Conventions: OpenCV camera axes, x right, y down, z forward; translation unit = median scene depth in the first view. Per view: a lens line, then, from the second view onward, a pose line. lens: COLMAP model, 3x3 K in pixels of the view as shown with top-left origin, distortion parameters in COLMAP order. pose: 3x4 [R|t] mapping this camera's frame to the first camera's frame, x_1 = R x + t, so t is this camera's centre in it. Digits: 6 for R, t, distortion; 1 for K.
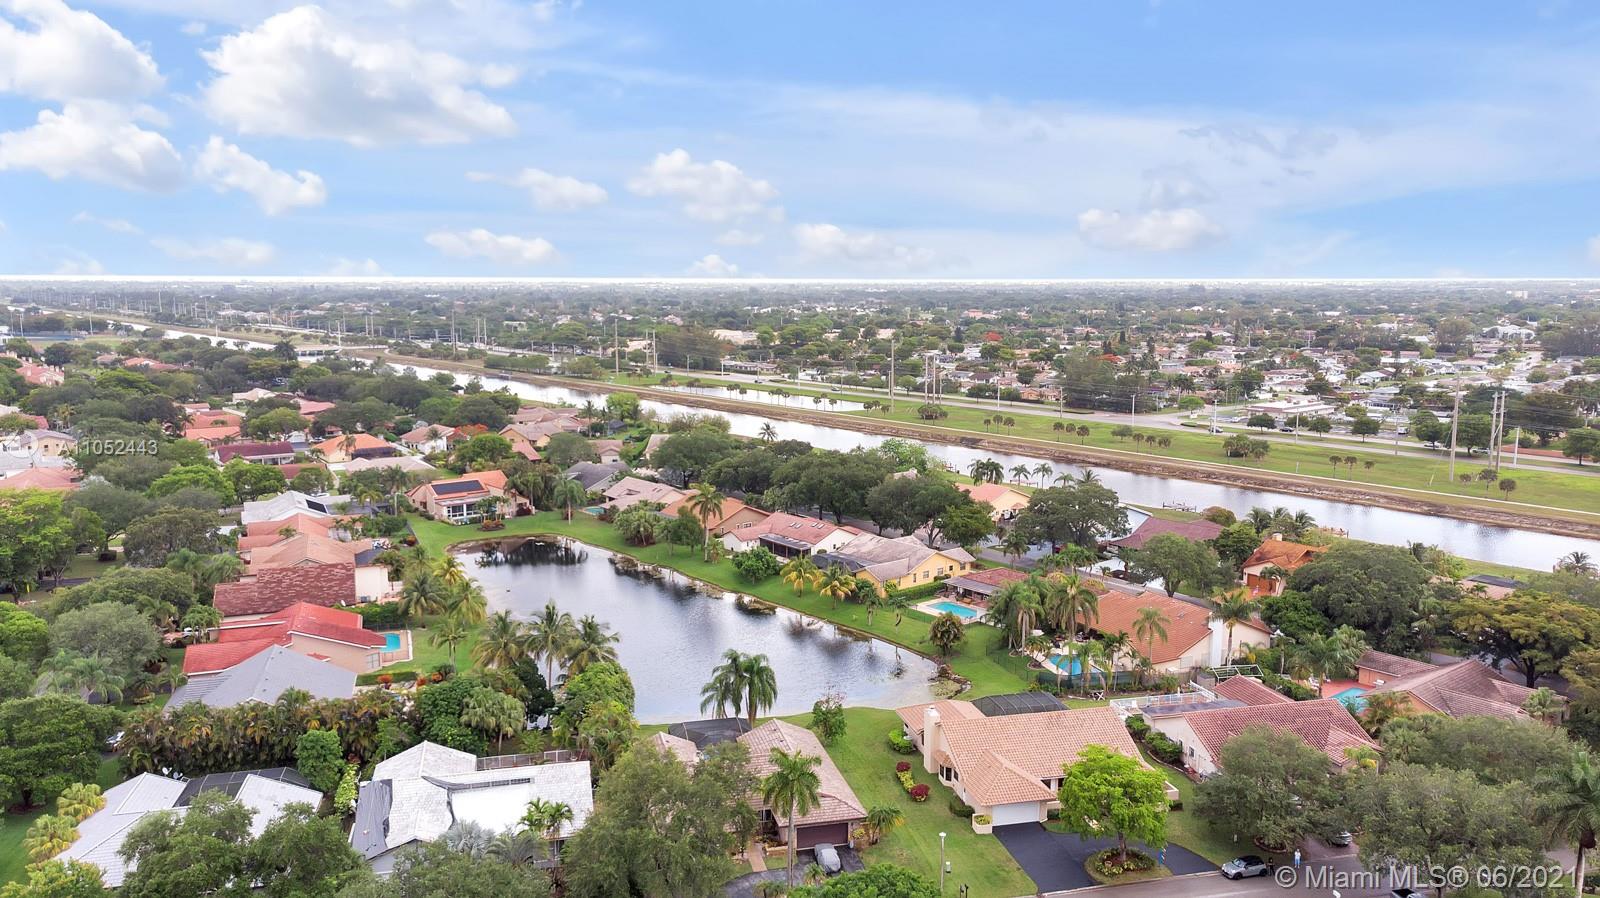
lens RADIAL K [[1162.2, 0, 797.1], [0, 1162.2, 442.3], [0, 0, 1]] dist [0.033540, 0.000773]
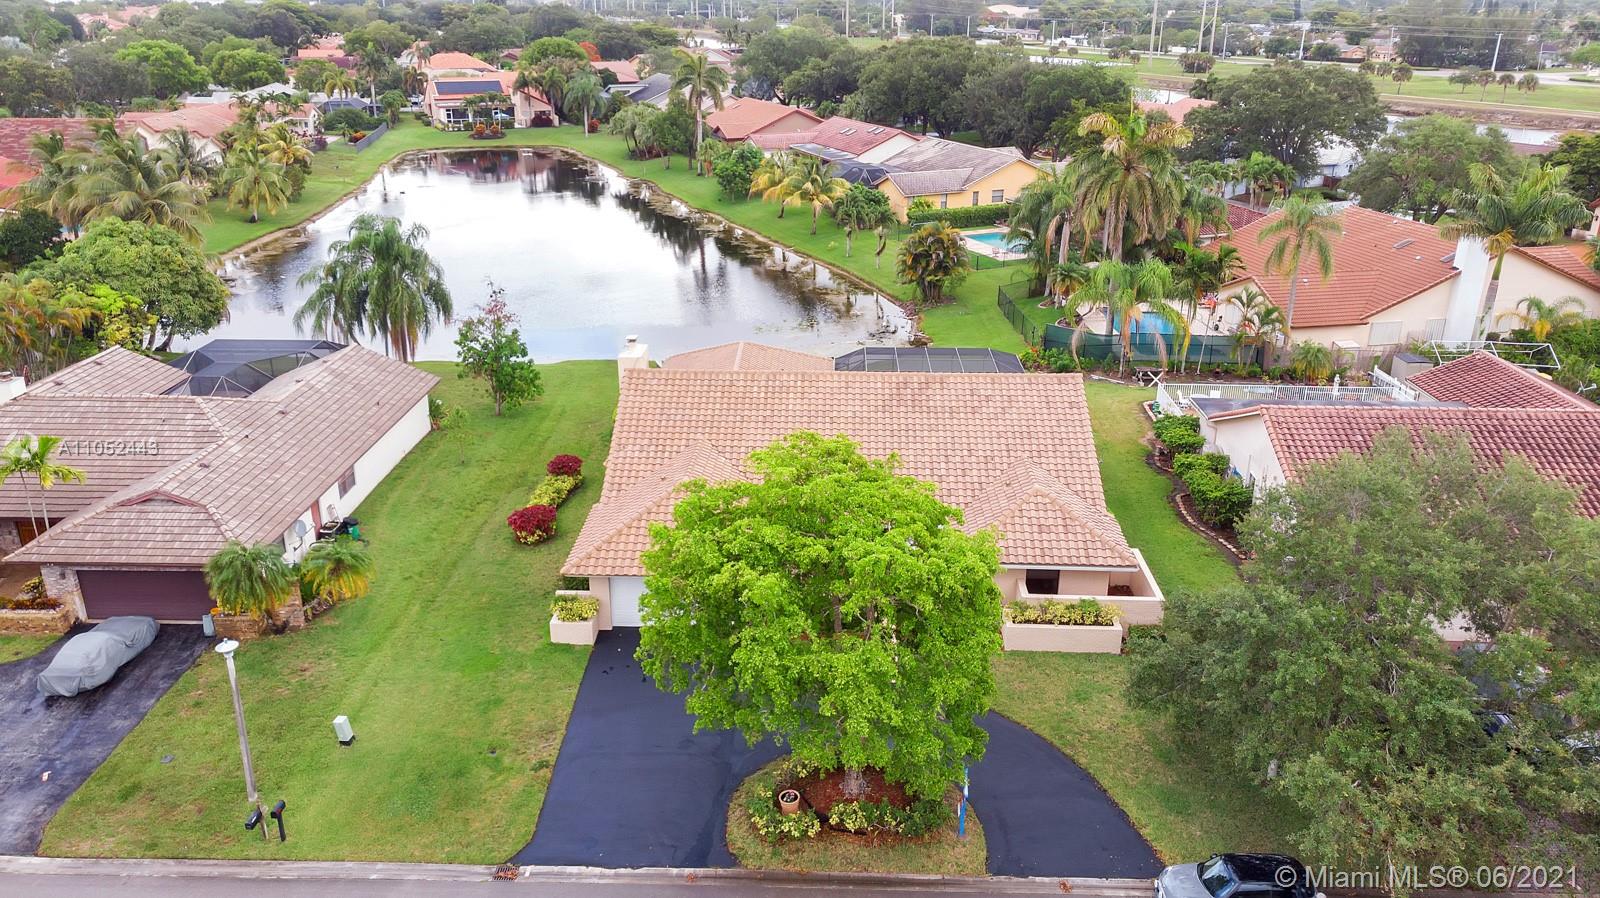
lens RADIAL K [[1162.2, 0, 797.1], [0, 1162.2, 442.3], [0, 0, 1]] dist [0.033540, 0.000773]
pose [[0.964367, 0.099196, -0.245268, 0.227289], [-0.039191, 0.970384, 0.238366, 0.128954], [0.261649, -0.220260, 0.939694, 0.489460]]
